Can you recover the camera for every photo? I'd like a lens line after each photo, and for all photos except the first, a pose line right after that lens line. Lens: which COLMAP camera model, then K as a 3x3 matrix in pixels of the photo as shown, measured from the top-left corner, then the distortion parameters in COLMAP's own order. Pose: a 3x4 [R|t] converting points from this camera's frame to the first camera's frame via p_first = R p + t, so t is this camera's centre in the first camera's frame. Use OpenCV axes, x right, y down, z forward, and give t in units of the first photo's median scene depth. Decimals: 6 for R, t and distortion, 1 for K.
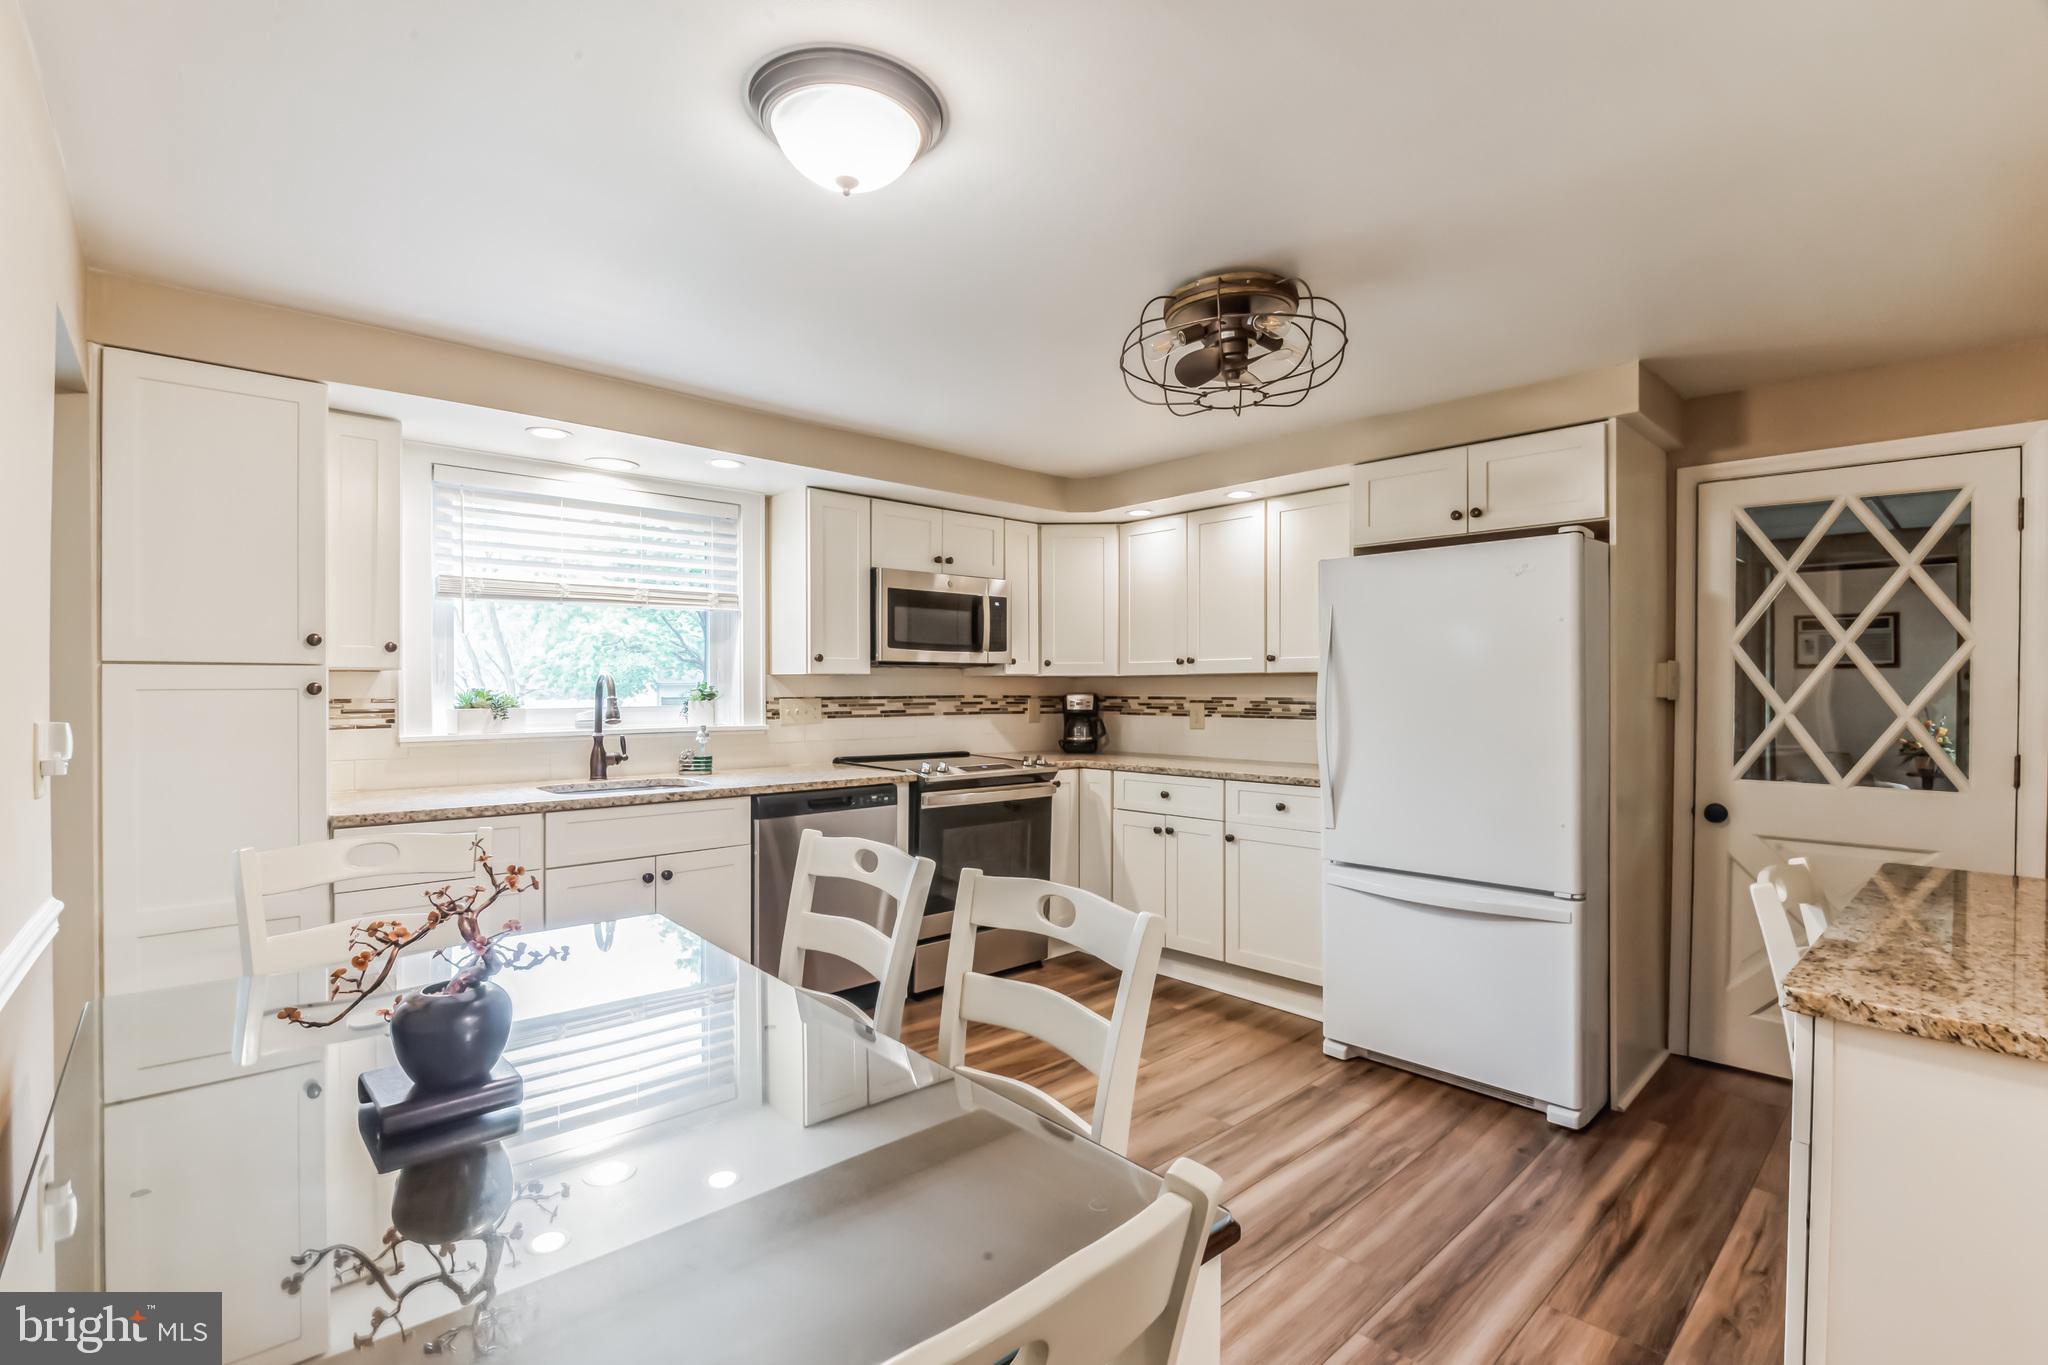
lens RADIAL K [[958.0, 0, 1014.1], [0, 958.0, 692.3], [0, 0, 1]] dist [-0.000490, -0.000322]
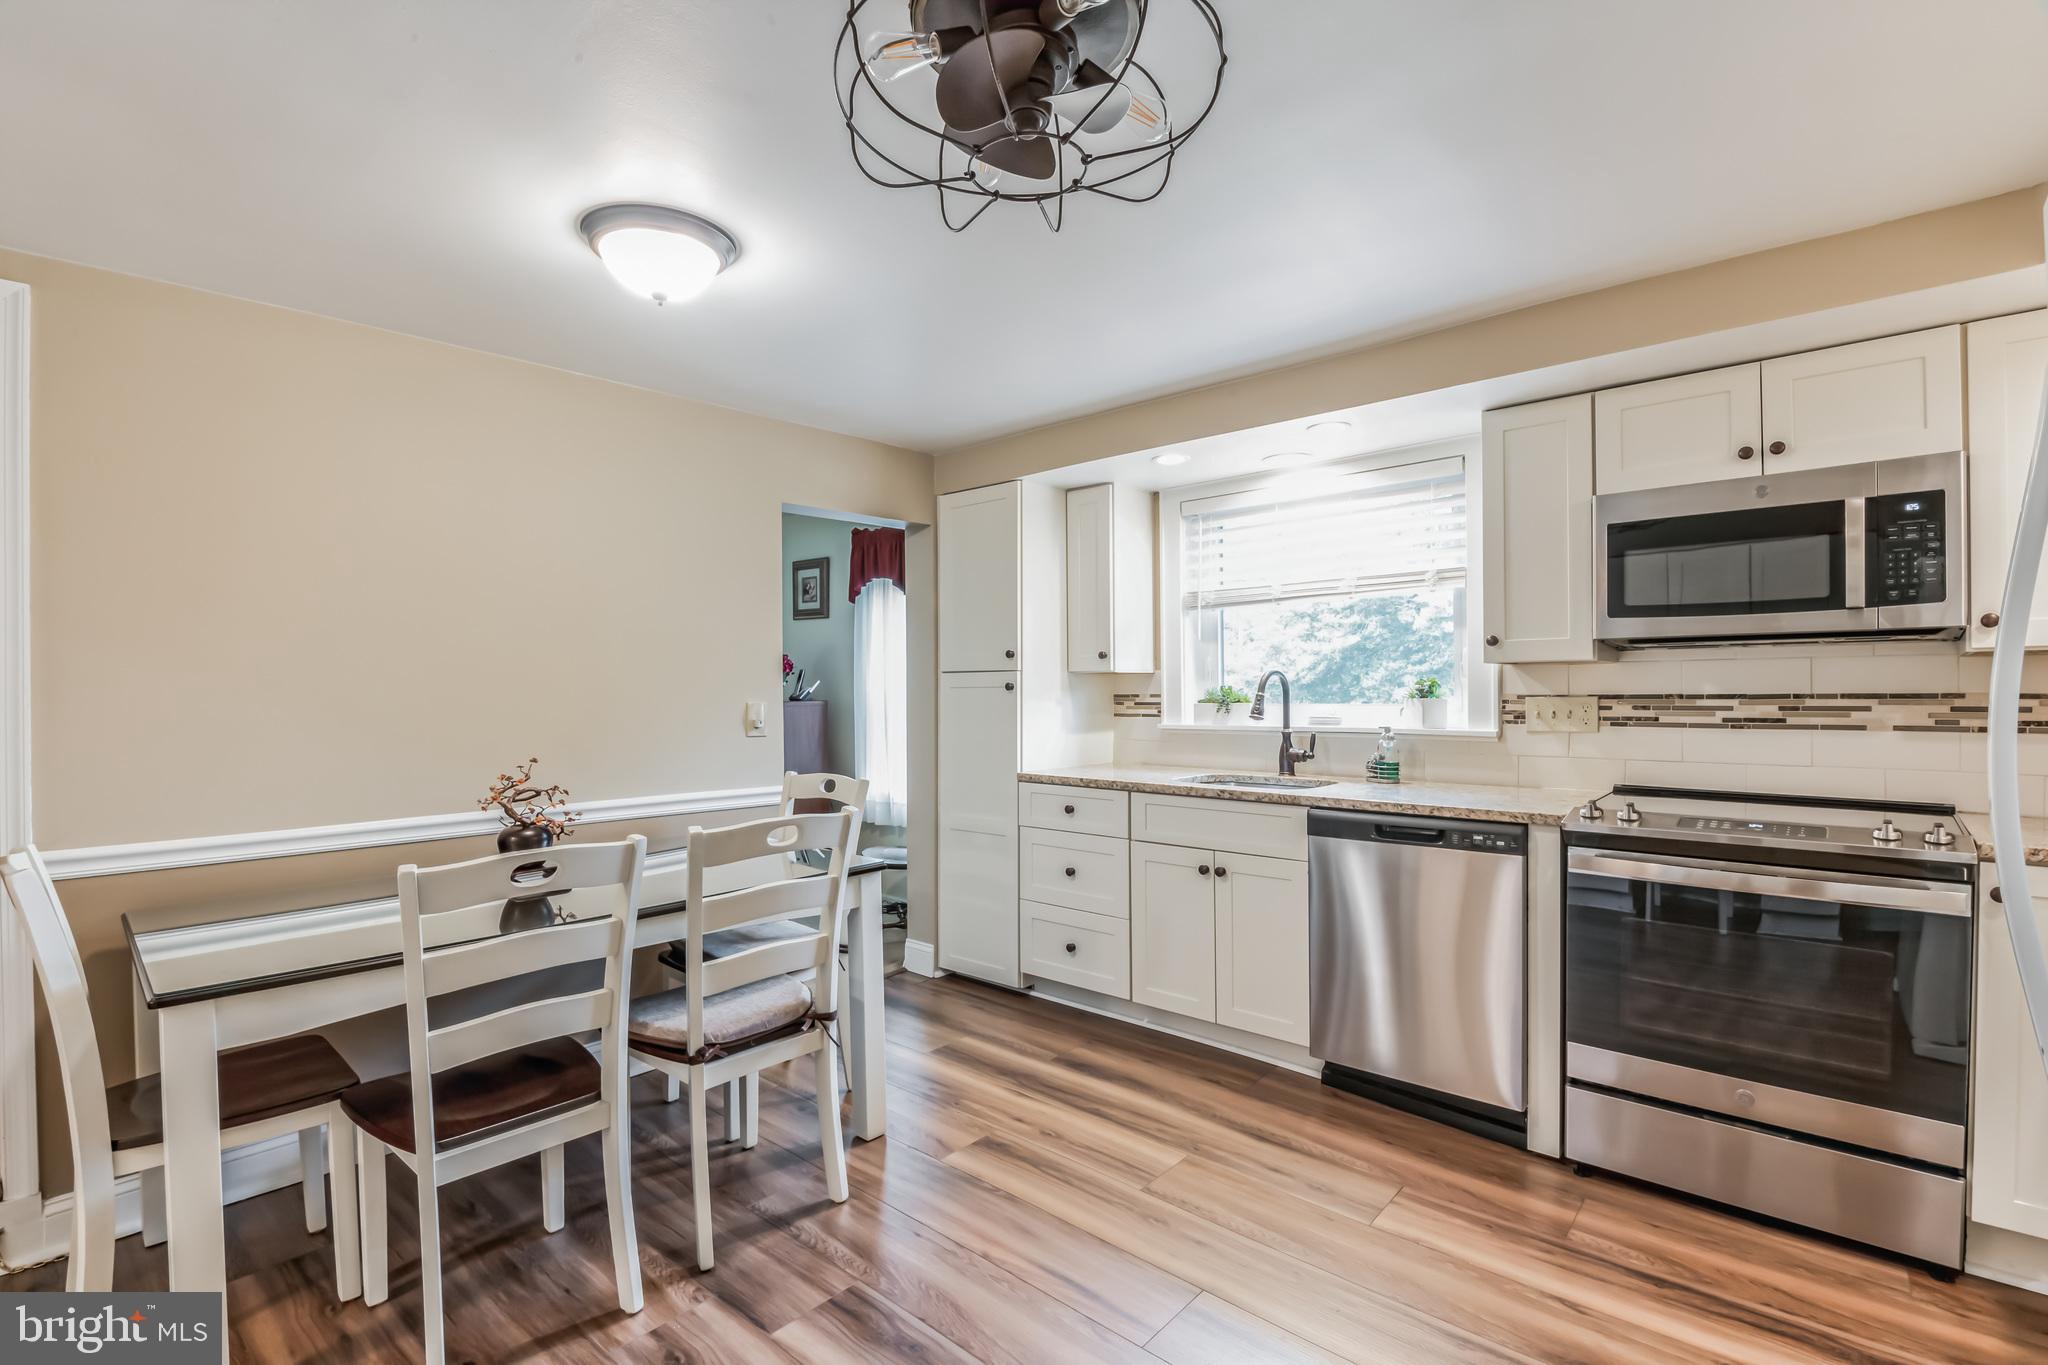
lens RADIAL K [[958.0, 0, 1014.1], [0, 958.0, 692.3], [0, 0, 1]] dist [-0.000490, -0.000322]
pose [[0.068254, -0.000050, -0.997668, 0.489104], [-0.000541, 1.000000, -0.000087, 0.003668], [0.997668, 0.000546, 0.068254, 0.570662]]
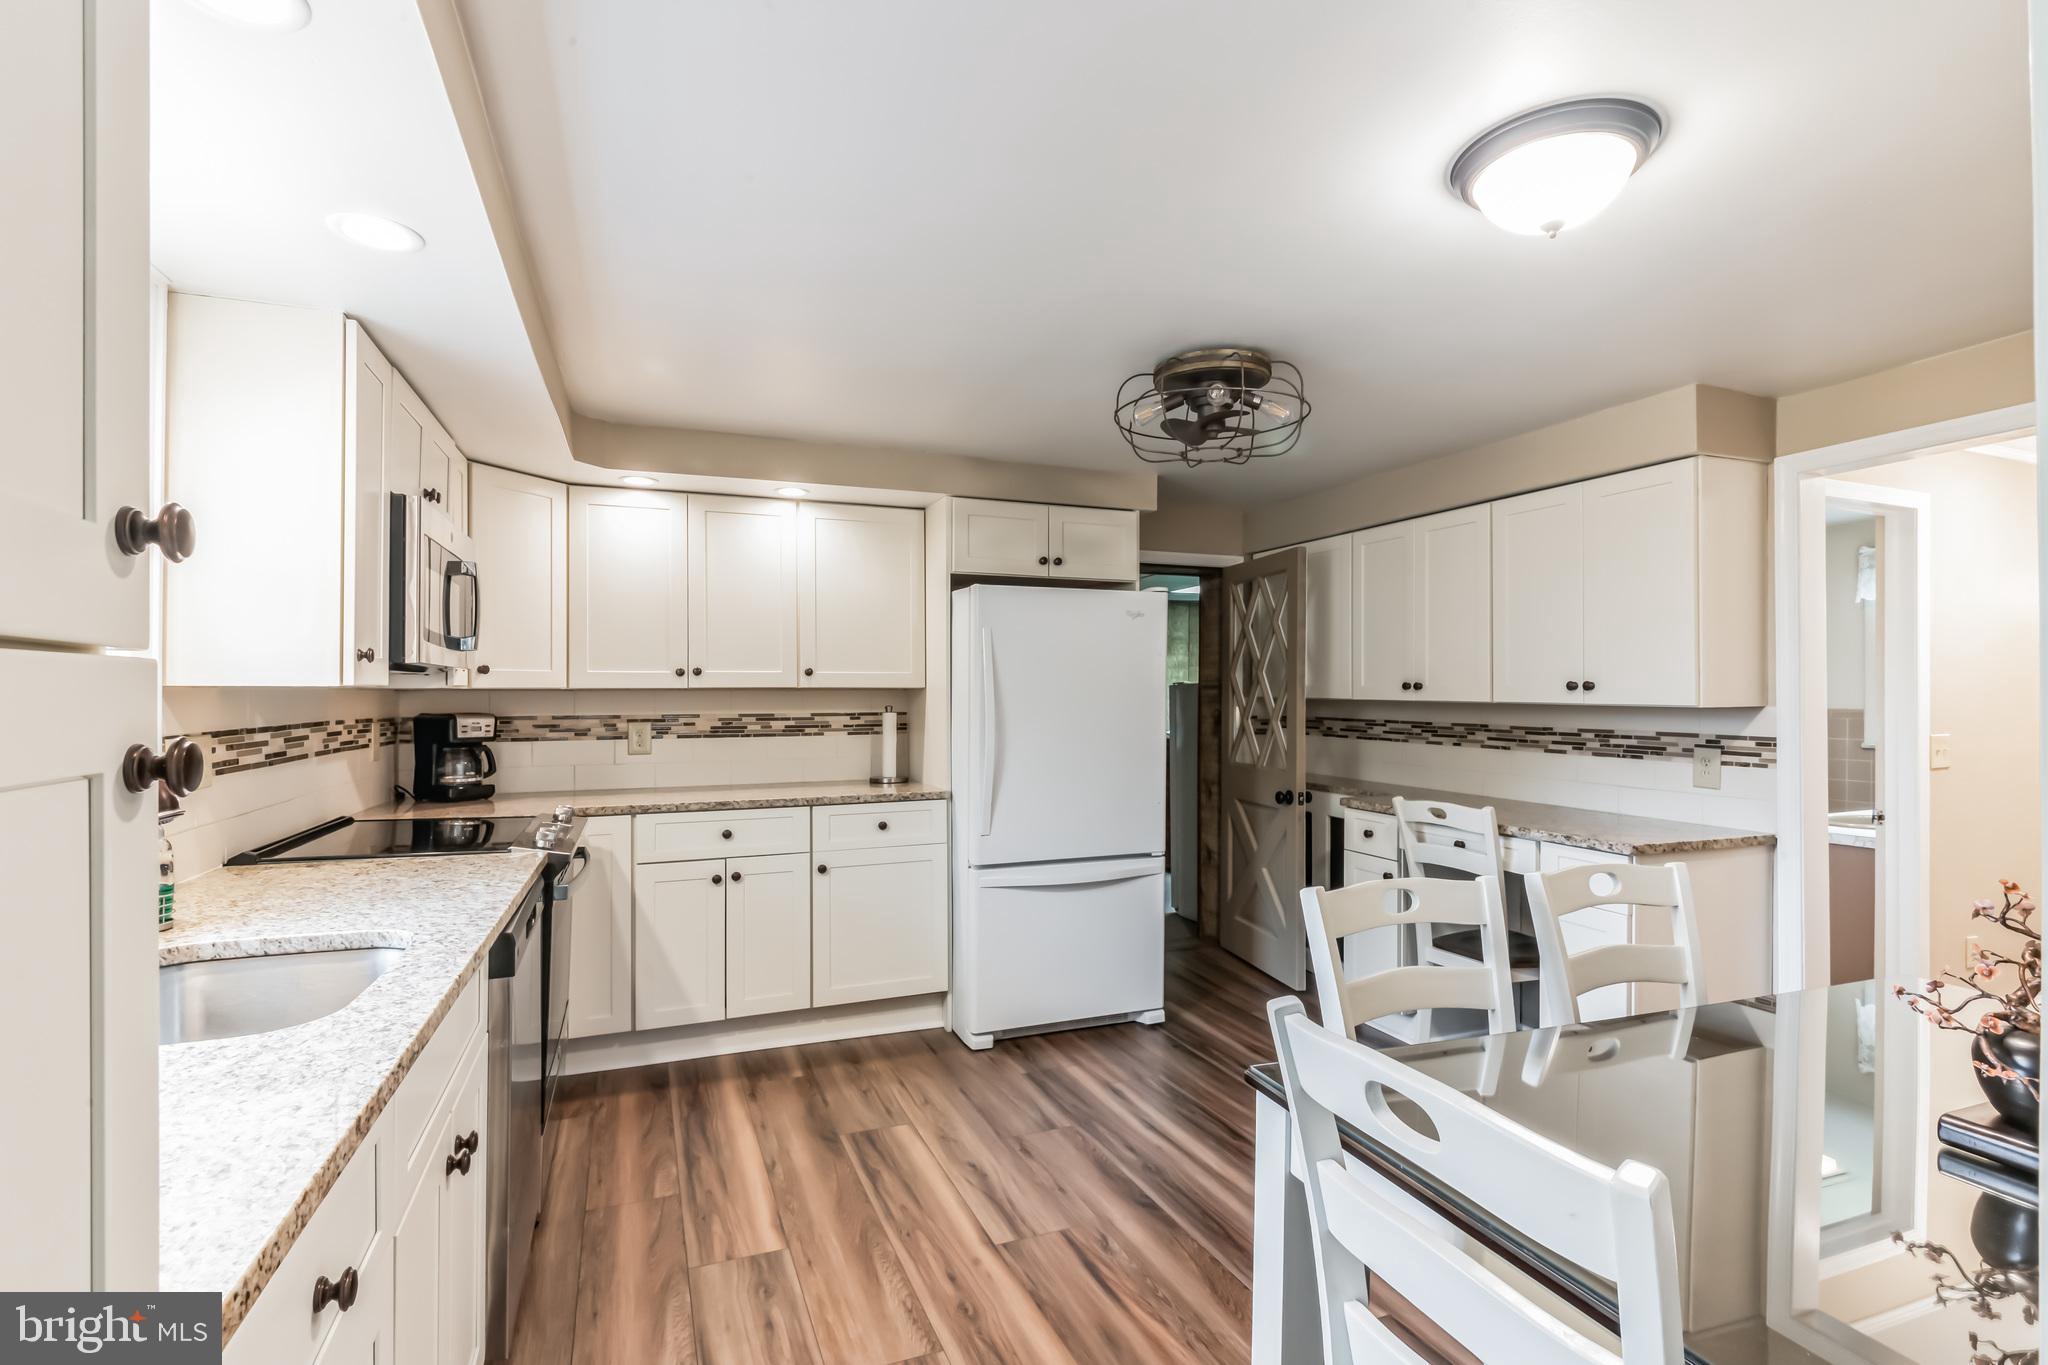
lens RADIAL K [[931.2, 0, 1028.2], [0, 931.2, 689.5], [0, 0, 1]] dist [0.001573, -0.000075]
pose [[0.362552, 0.004439, 0.931953, -0.517237], [0.006817, 0.999949, -0.007415, -0.010630], [-0.931939, 0.009041, 0.362503, 0.480177]]
